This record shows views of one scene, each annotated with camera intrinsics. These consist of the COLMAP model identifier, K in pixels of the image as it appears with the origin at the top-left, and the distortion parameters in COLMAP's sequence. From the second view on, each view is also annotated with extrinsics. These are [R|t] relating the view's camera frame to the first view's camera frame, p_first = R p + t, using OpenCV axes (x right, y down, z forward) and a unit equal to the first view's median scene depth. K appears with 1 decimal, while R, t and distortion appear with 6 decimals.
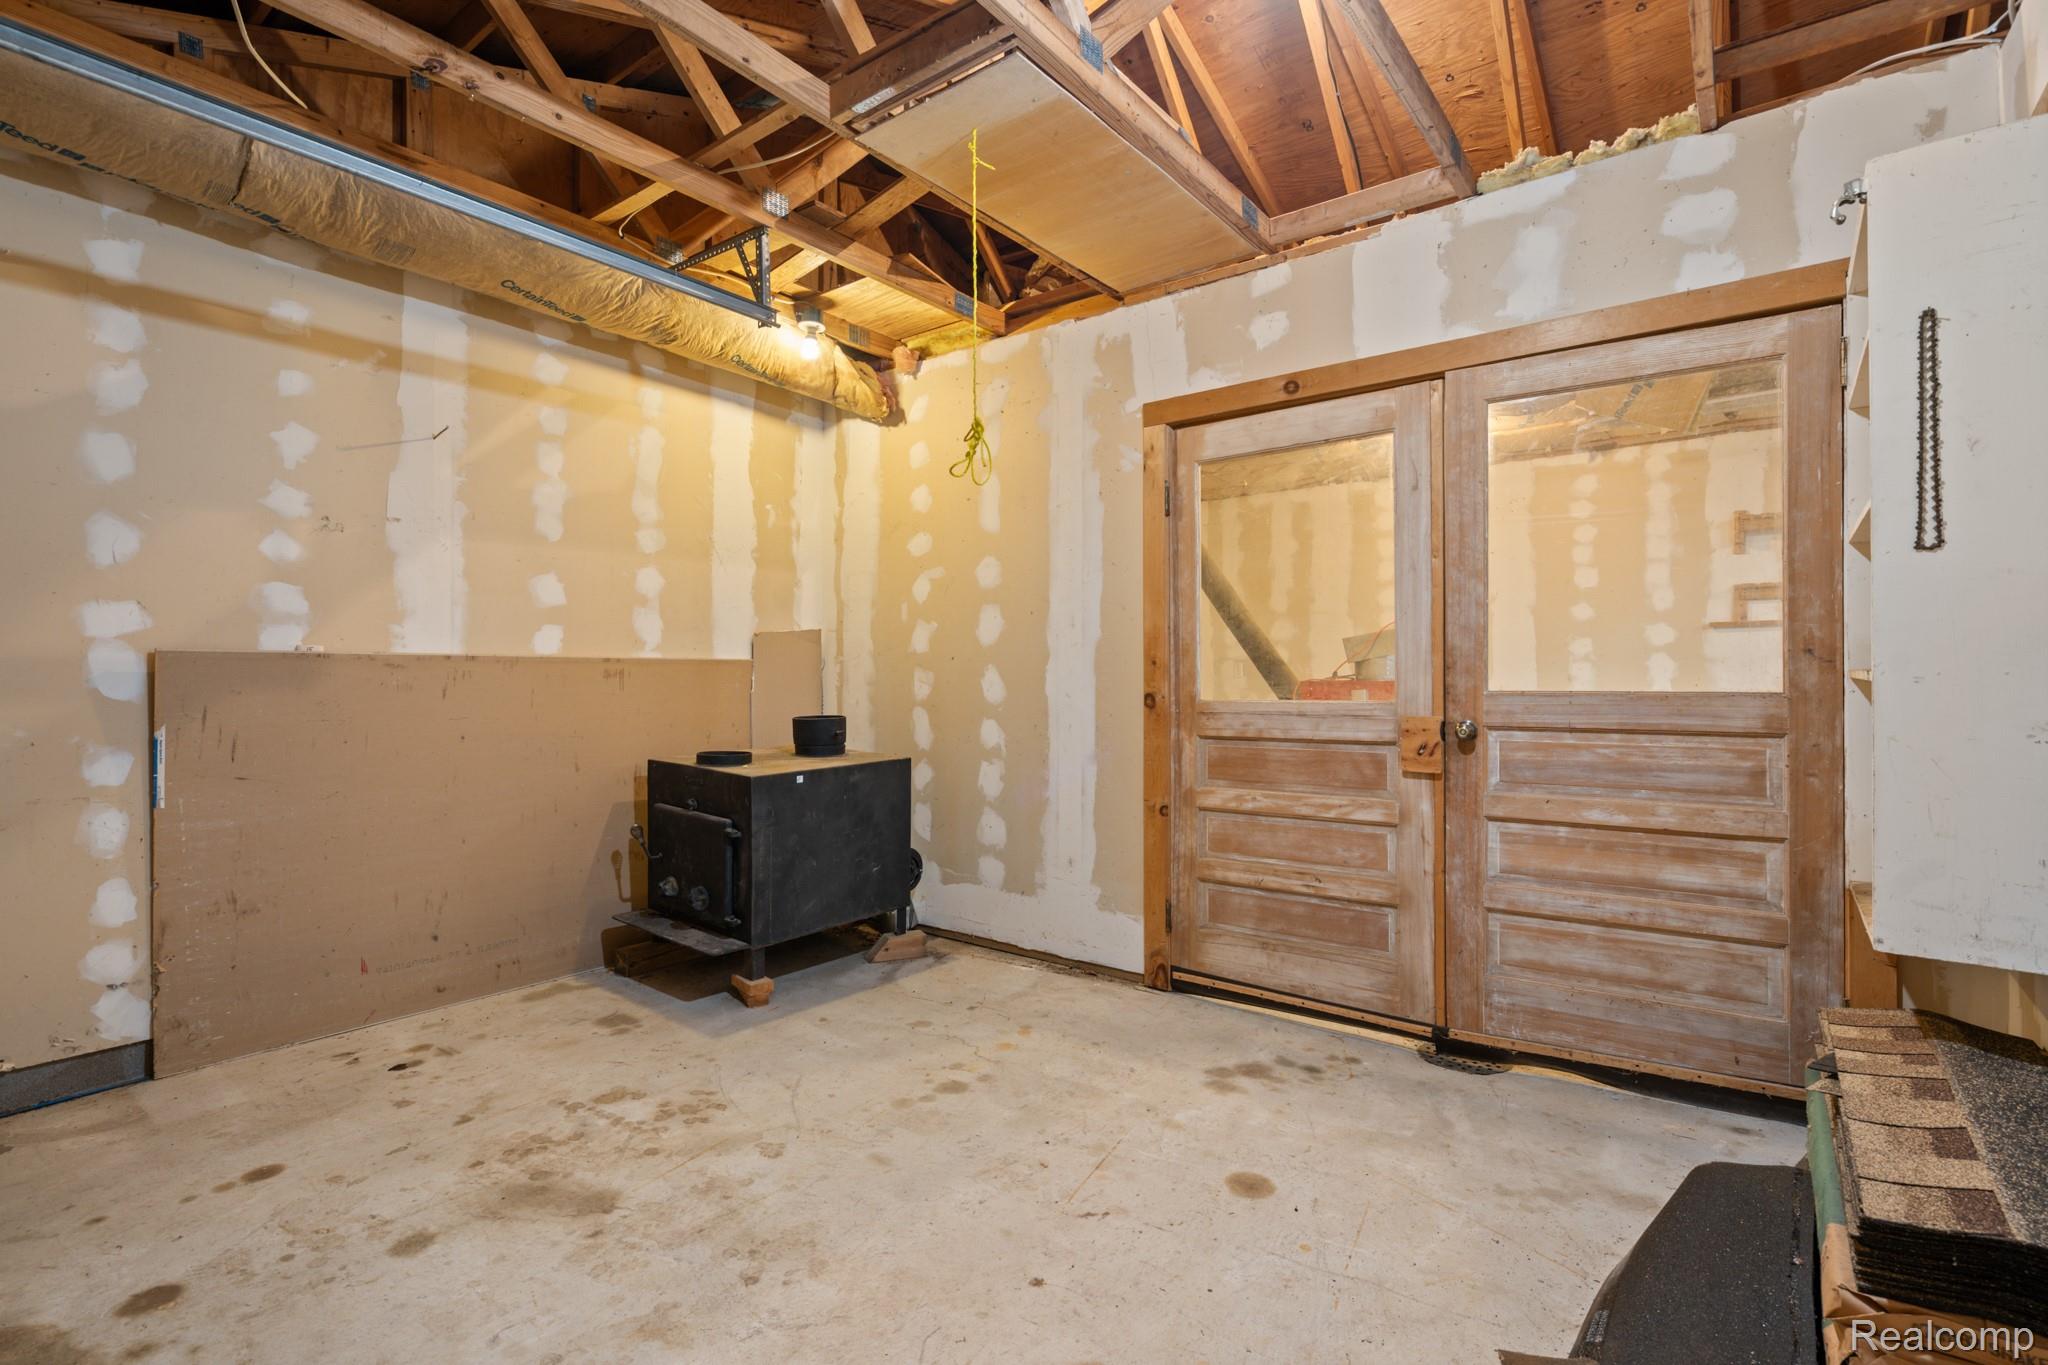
lens RADIAL K [[945.5, 0, 1025.6], [0, 945.5, 679.7], [0, 0, 1]] dist [-0.002715, 0.001239]
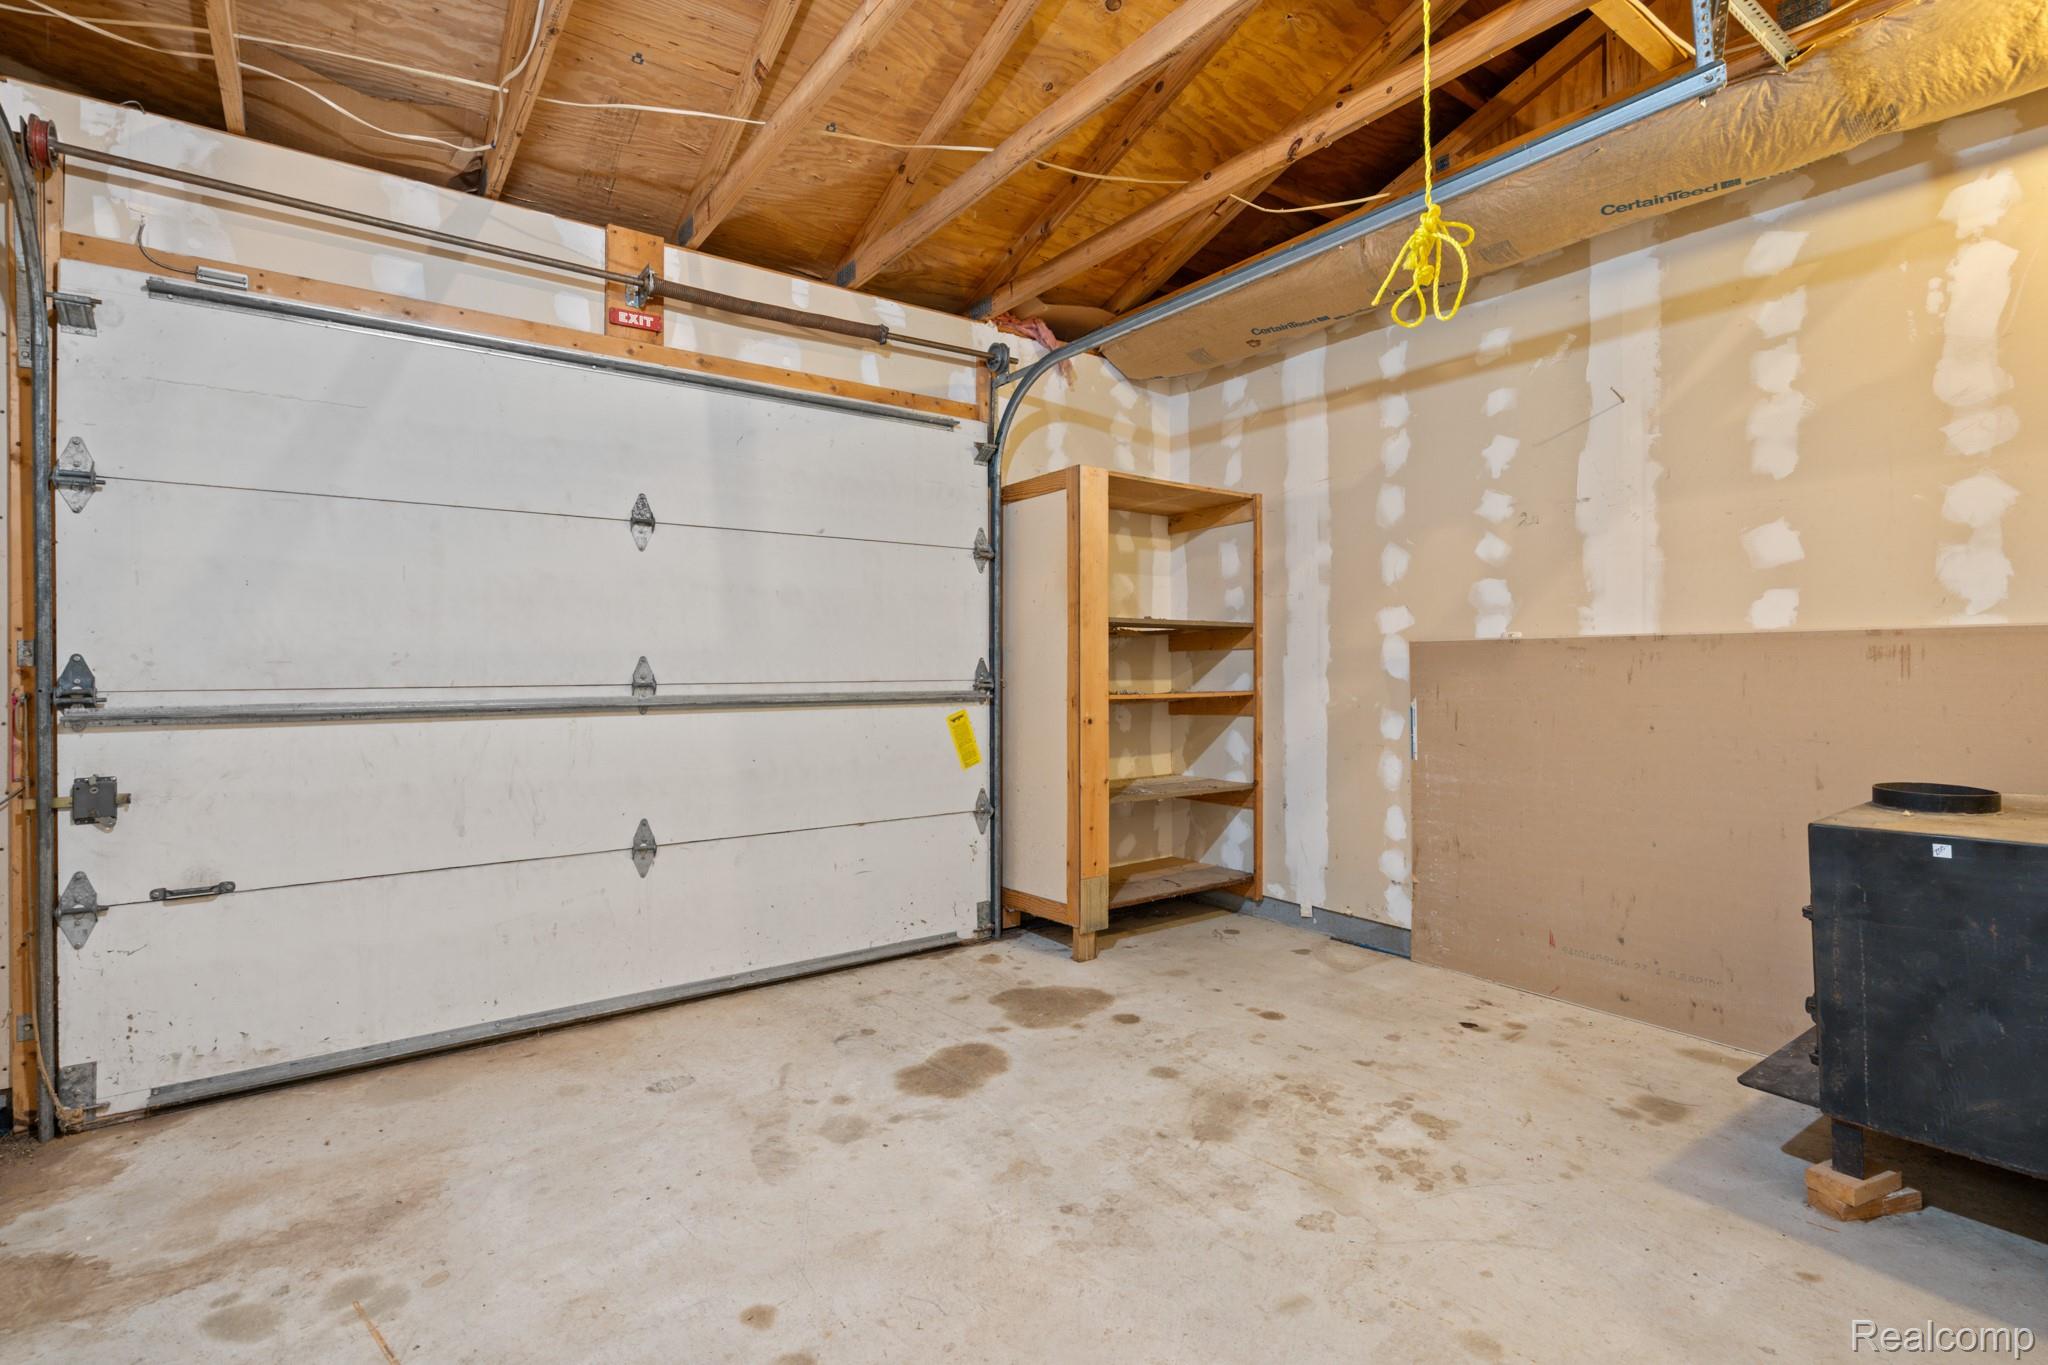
lens RADIAL K [[945.5, 0, 1023.0], [0, 945.5, 672.4], [0, 0, 1]] dist [-0.002715, 0.001239]
pose [[-0.277302, 0.008676, -0.960744, 0.478145], [0.004280, 0.999960, 0.007795, -0.000095], [0.960773, -0.001950, -0.277328, 0.772684]]
